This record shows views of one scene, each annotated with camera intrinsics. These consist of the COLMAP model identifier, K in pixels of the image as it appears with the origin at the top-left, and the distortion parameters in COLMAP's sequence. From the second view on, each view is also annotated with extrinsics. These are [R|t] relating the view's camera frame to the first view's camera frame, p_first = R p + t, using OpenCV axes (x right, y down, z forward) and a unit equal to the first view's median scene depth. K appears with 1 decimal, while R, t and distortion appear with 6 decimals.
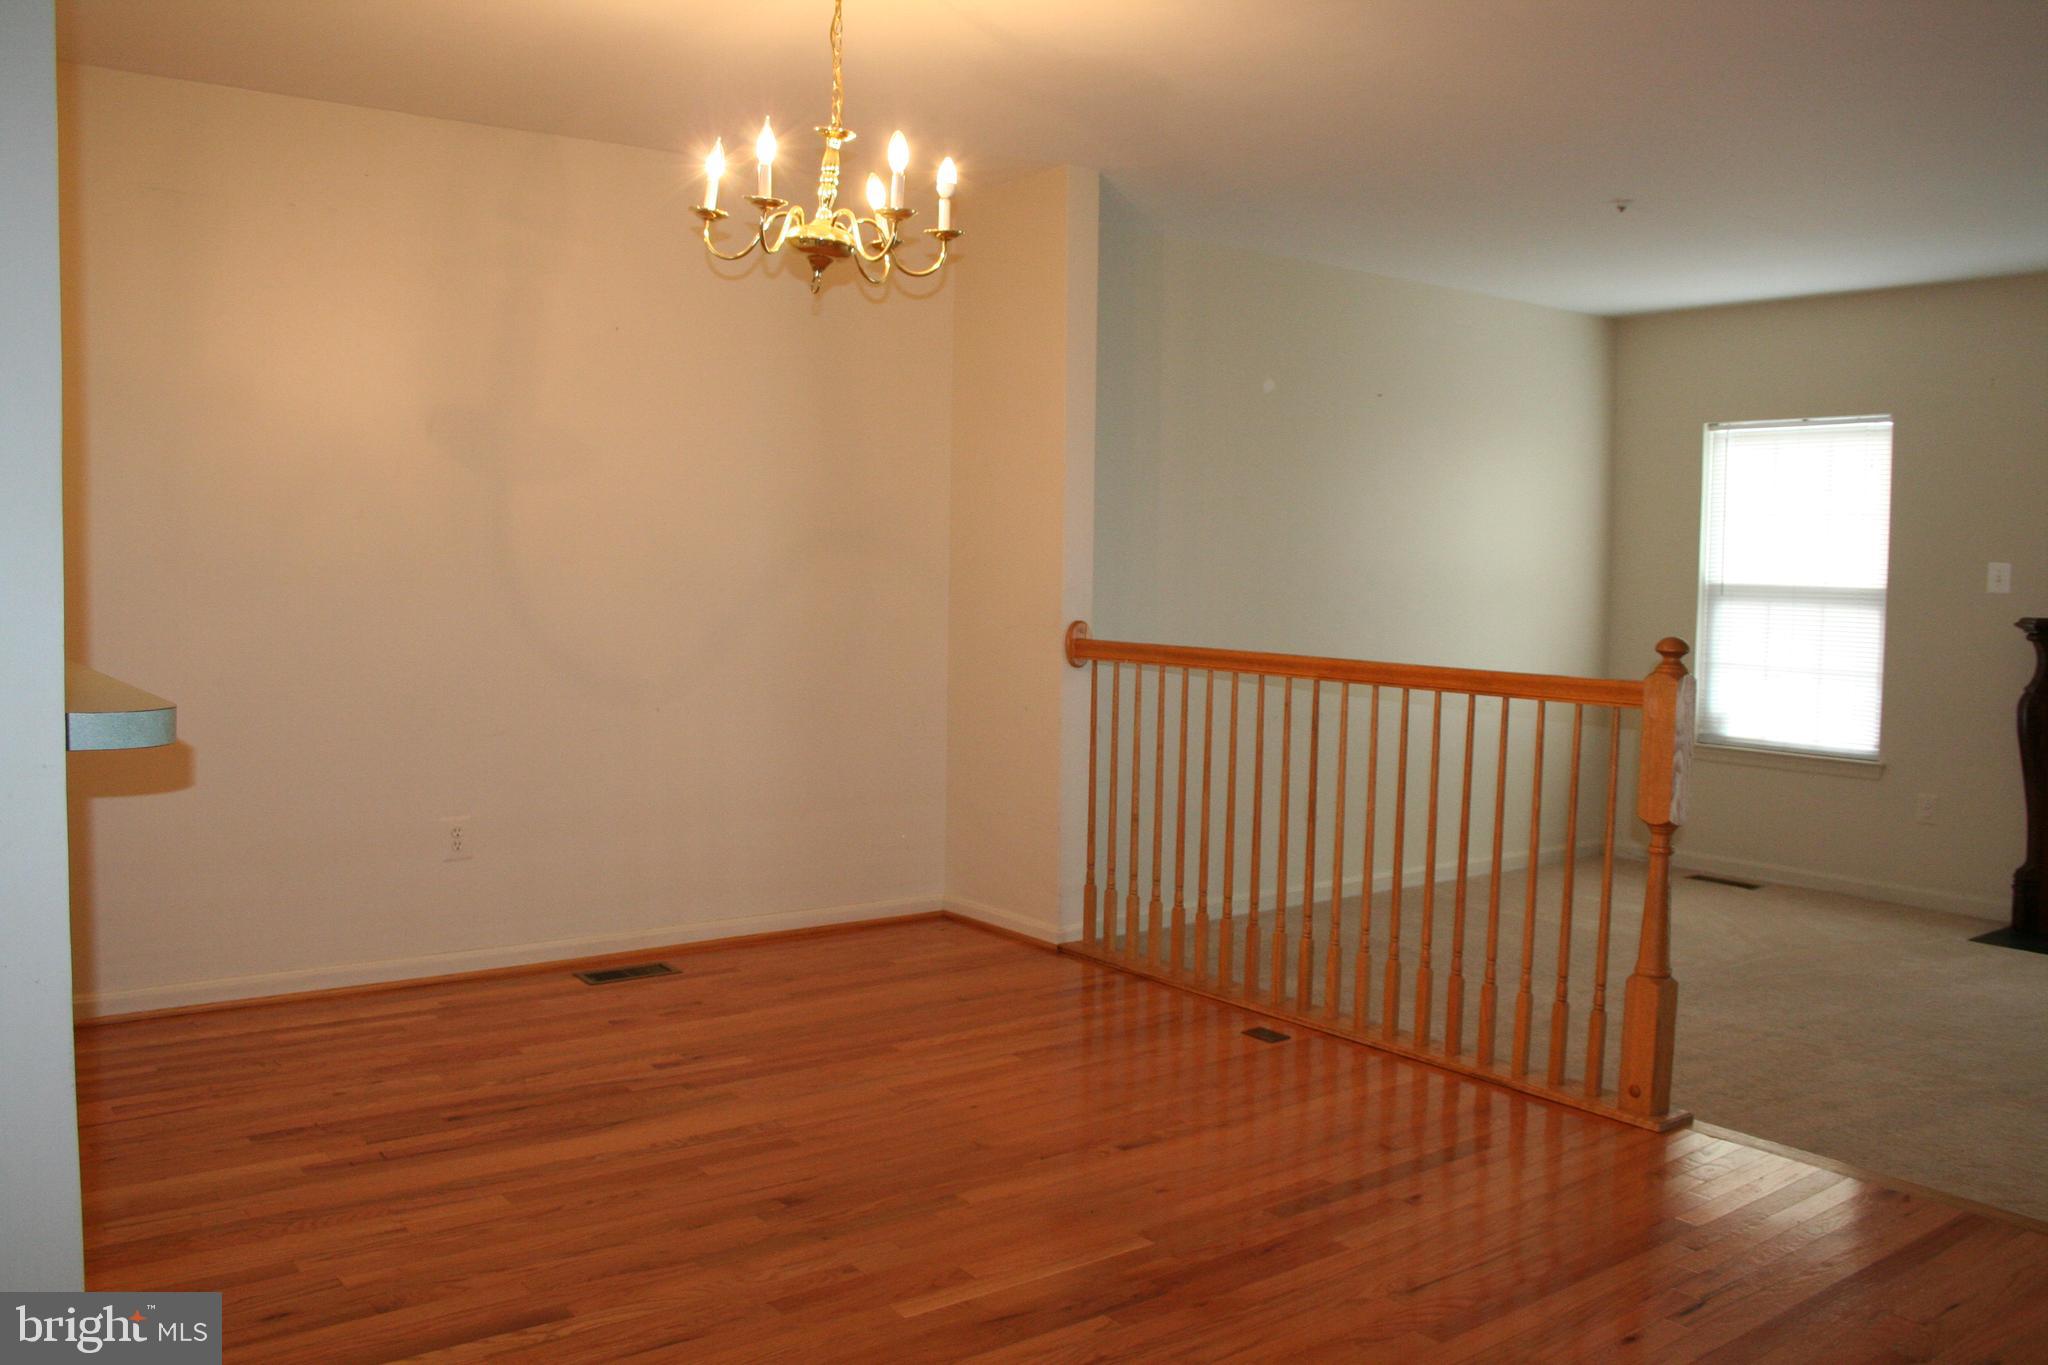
lens RADIAL K [[1723.4, 0, 1024.9], [0, 1723.4, 680.1], [0, 0, 1]] dist [-0.145572, 0.123367]
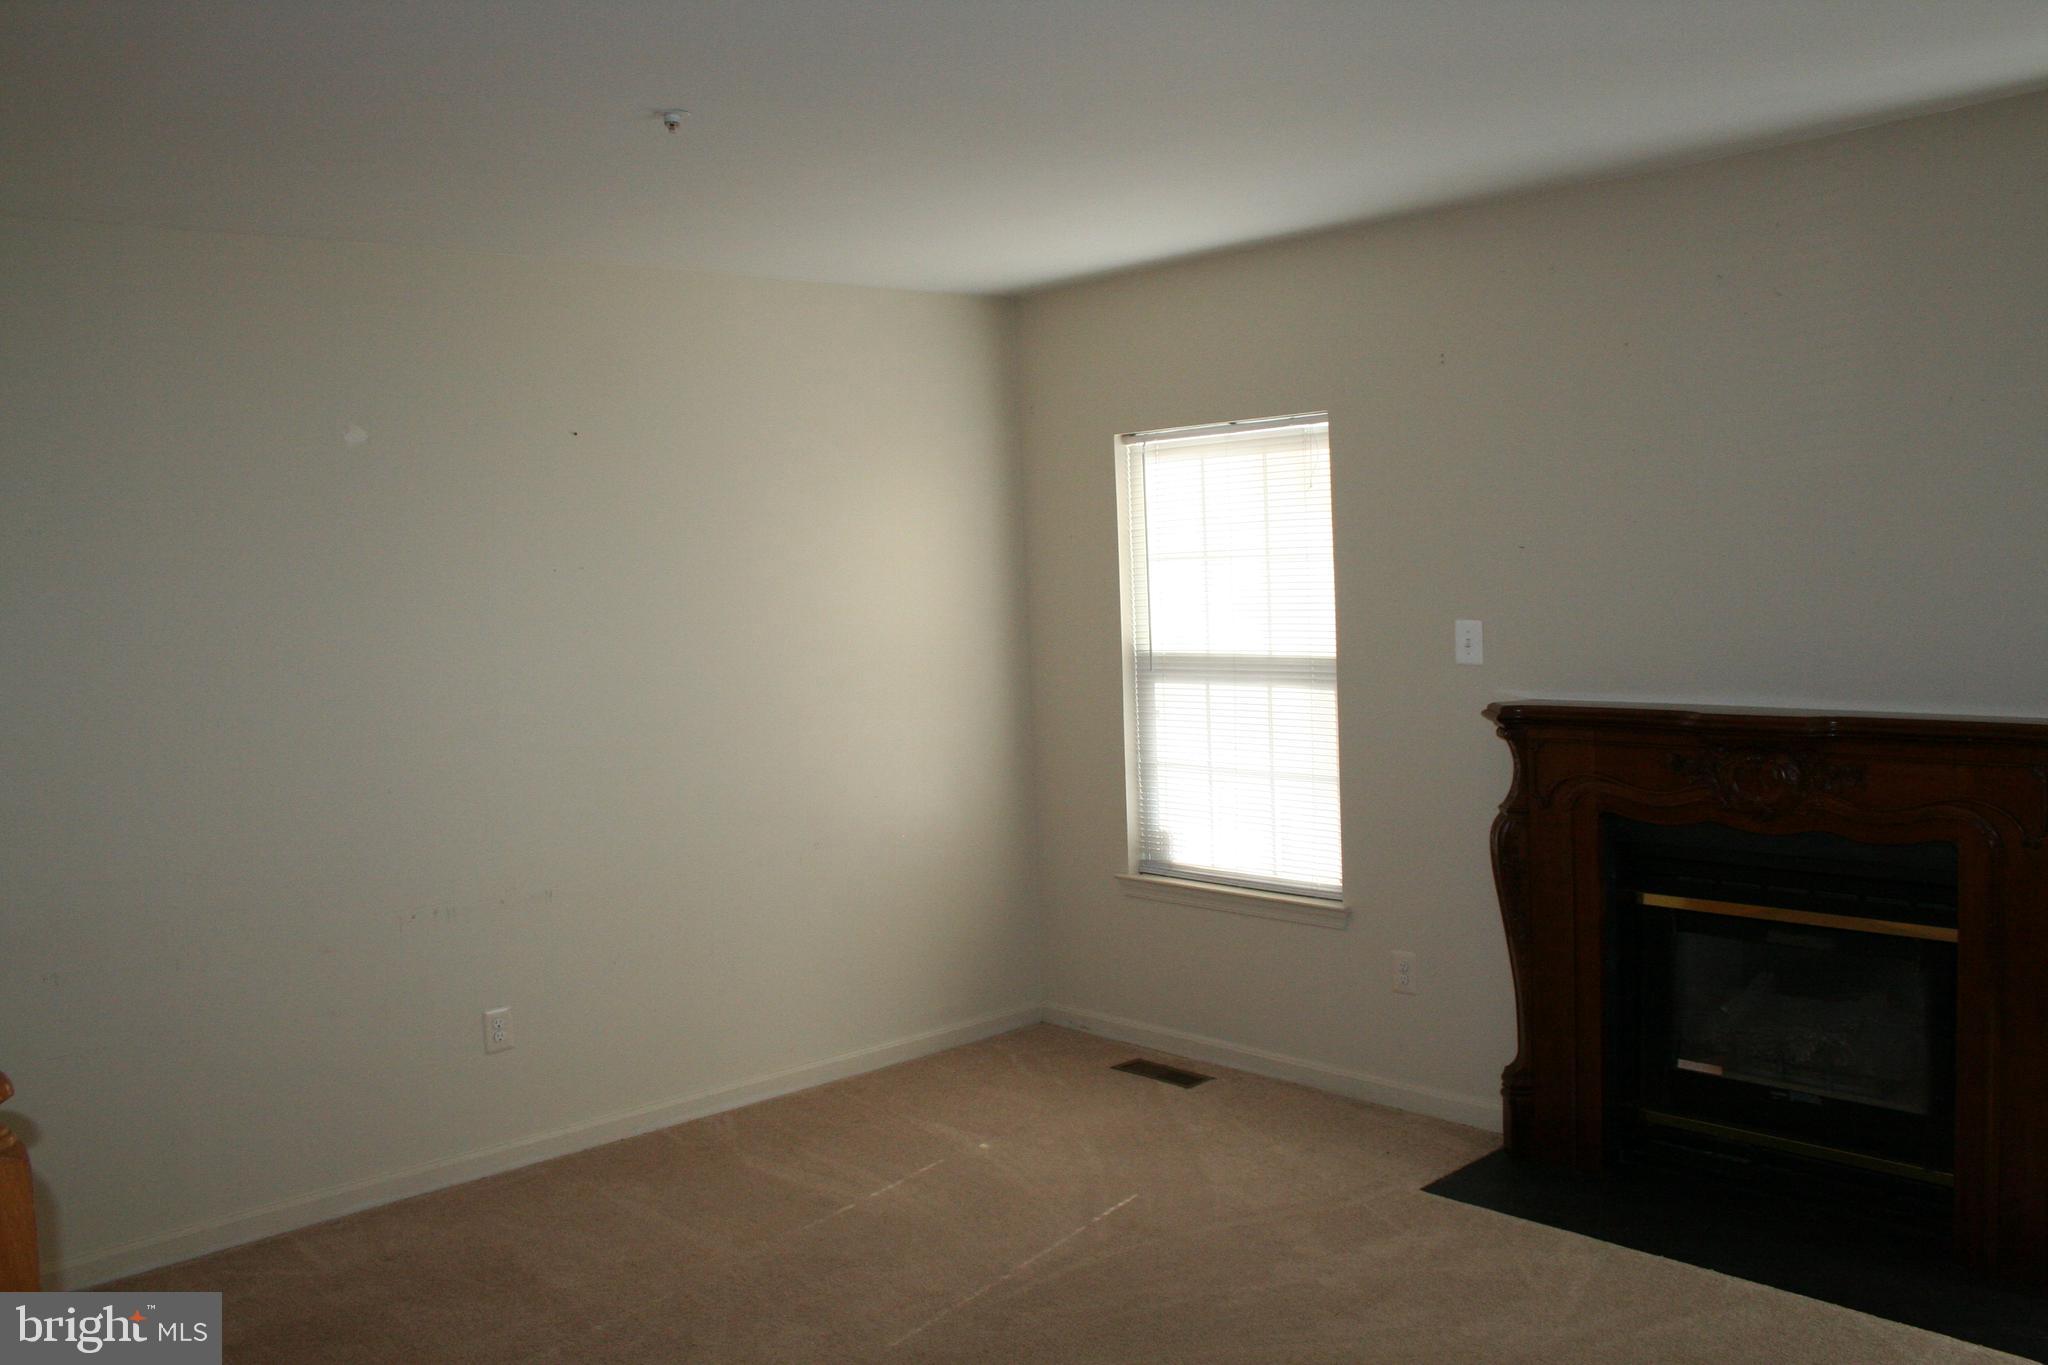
lens RADIAL K [[1723.4, 0, 1030.3], [0, 1723.4, 692.9], [0, 0, 1]] dist [-0.145572, 0.123367]
pose [[0.993571, -0.067168, 0.091136, 0.316570], [0.066462, 0.997731, 0.010756, -0.056118], [-0.091651, -0.004630, 0.995780, 0.288883]]
